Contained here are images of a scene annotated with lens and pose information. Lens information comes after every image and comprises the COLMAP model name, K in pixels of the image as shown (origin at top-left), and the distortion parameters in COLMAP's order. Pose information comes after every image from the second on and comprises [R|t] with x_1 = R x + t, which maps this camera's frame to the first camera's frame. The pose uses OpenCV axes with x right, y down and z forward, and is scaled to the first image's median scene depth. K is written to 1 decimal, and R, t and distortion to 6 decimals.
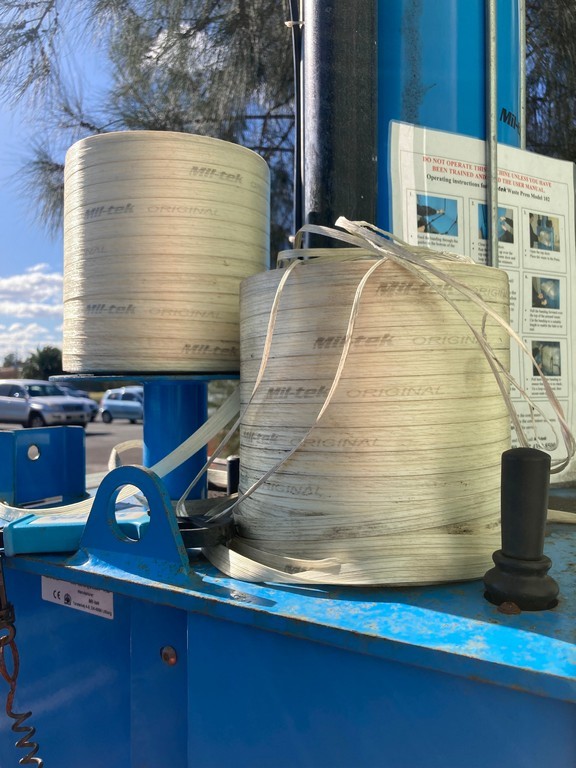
lens RADIAL K [[624.7, 0, 274.7], [0, 624.7, 378.8], [0, 0, 1]] dist [0.015639, -0.012621]
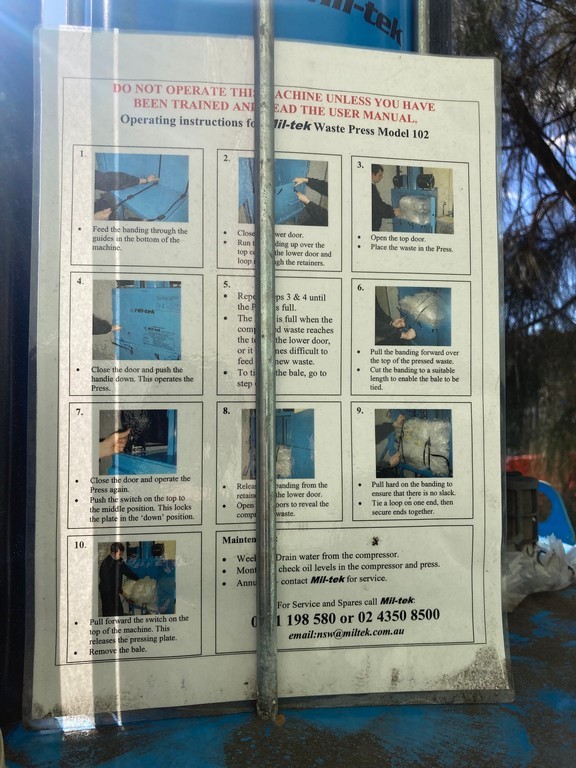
lens RADIAL K [[624.7, 0, 288.9], [0, 624.7, 384.2], [0, 0, 1]] dist [0.015639, -0.012621]
pose [[0.938240, -0.004609, -0.345954, 0.575562], [-0.000250, 0.999902, -0.014000, -0.082090], [0.345984, 0.013222, 0.938147, 0.539644]]
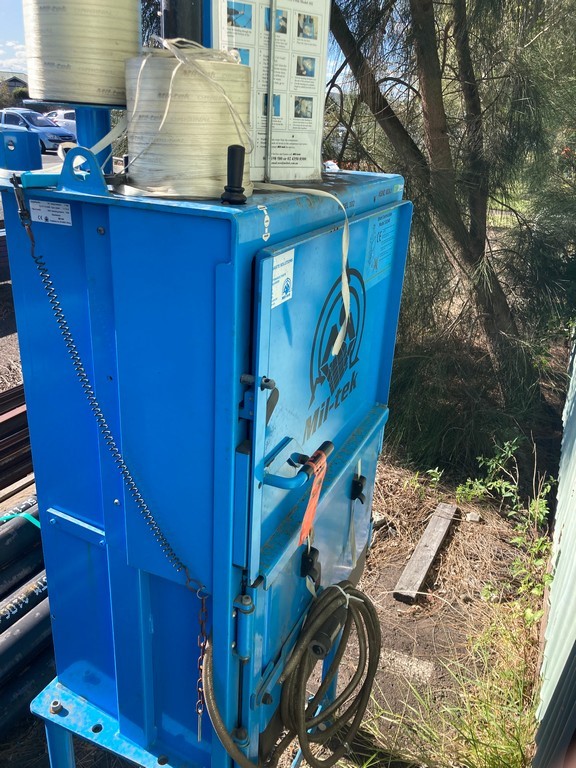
lens RADIAL K [[624.7, 0, 287.5], [0, 624.7, 380.7], [0, 0, 1]] dist [0.015639, -0.012621]
pose [[0.985396, -0.009375, 0.170023, 0.084387], [-0.058612, 0.918794, 0.390361, -0.011840], [-0.159876, -0.394625, 0.904826, -1.038053]]
